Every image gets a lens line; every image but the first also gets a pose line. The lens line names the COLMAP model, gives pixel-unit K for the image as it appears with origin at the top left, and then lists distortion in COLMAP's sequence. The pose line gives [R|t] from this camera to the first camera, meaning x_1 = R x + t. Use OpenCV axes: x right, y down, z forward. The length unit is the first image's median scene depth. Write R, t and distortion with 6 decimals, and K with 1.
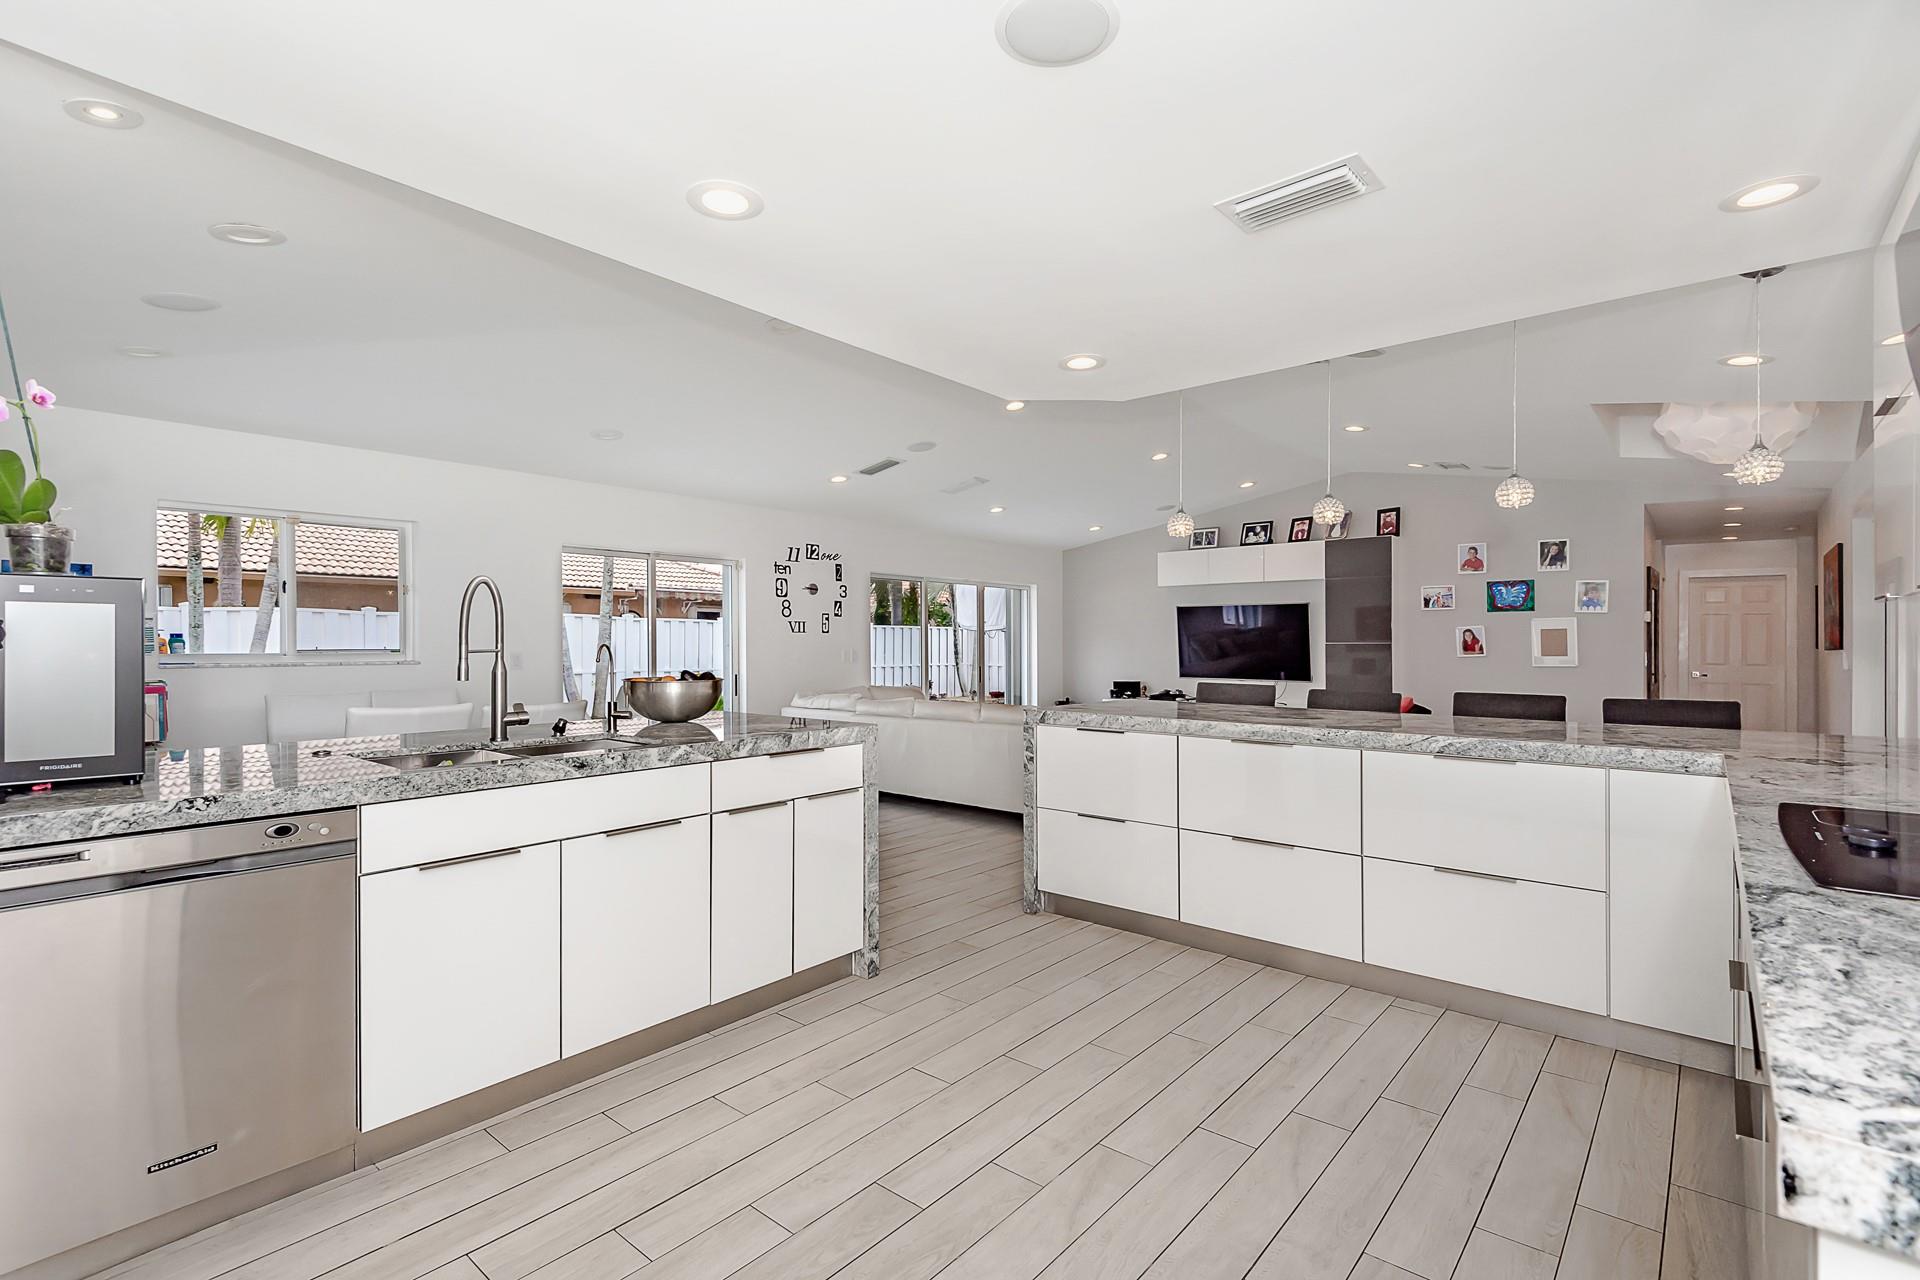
lens RADIAL K [[896.6, 0, 927.8], [0, 896.6, 621.2], [0, 0, 1]] dist [0.033516, -0.015652]
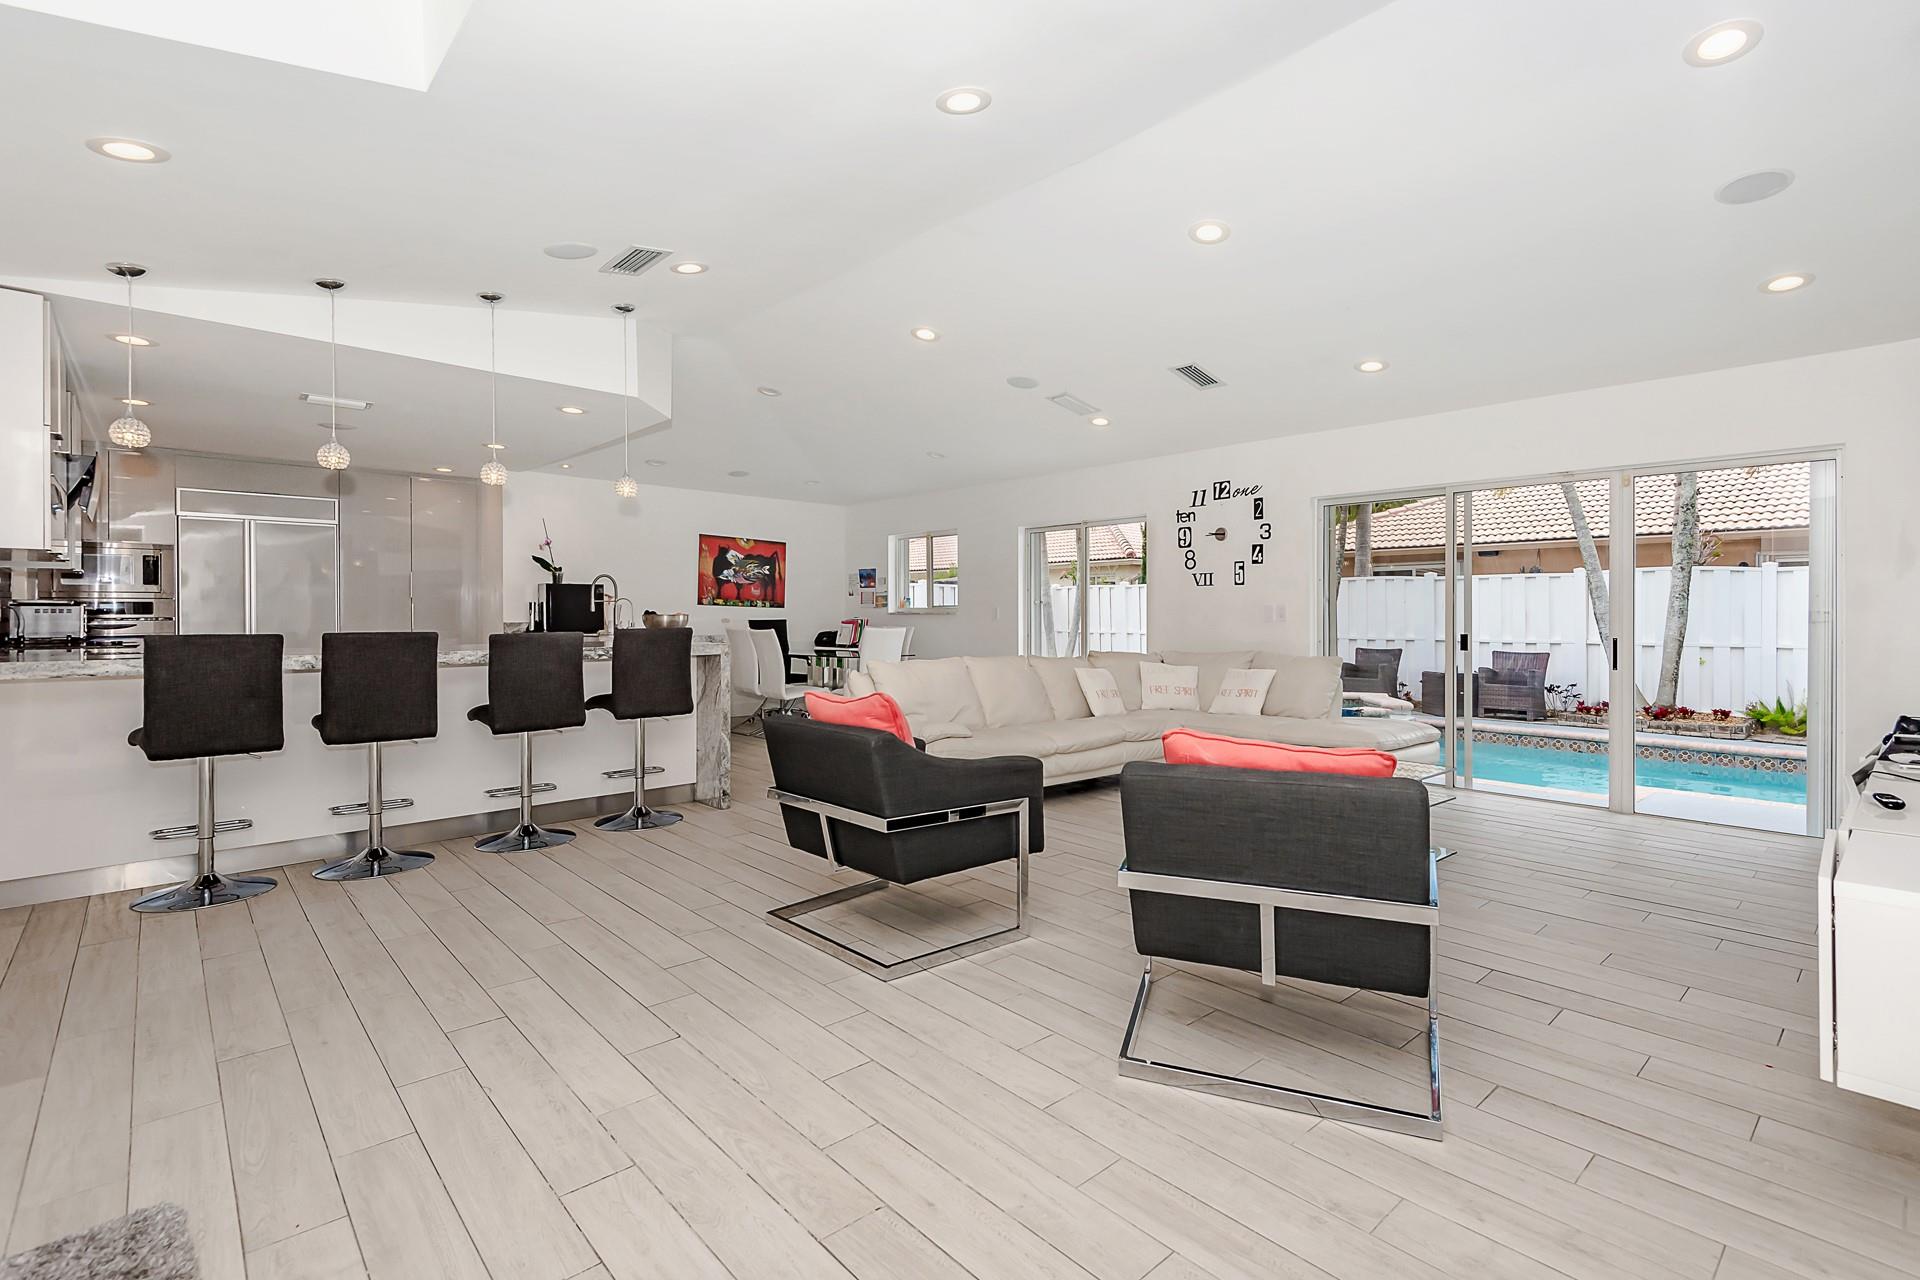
lens RADIAL K [[896.6, 0, 952.9], [0, 896.6, 623.3], [0, 0, 1]] dist [0.033516, -0.015652]
pose [[-0.132664, 0.009269, -0.991118, 0.740346], [0.020892, 0.999760, 0.006553, 0.037634], [0.990941, -0.019837, -0.132825, 0.836106]]
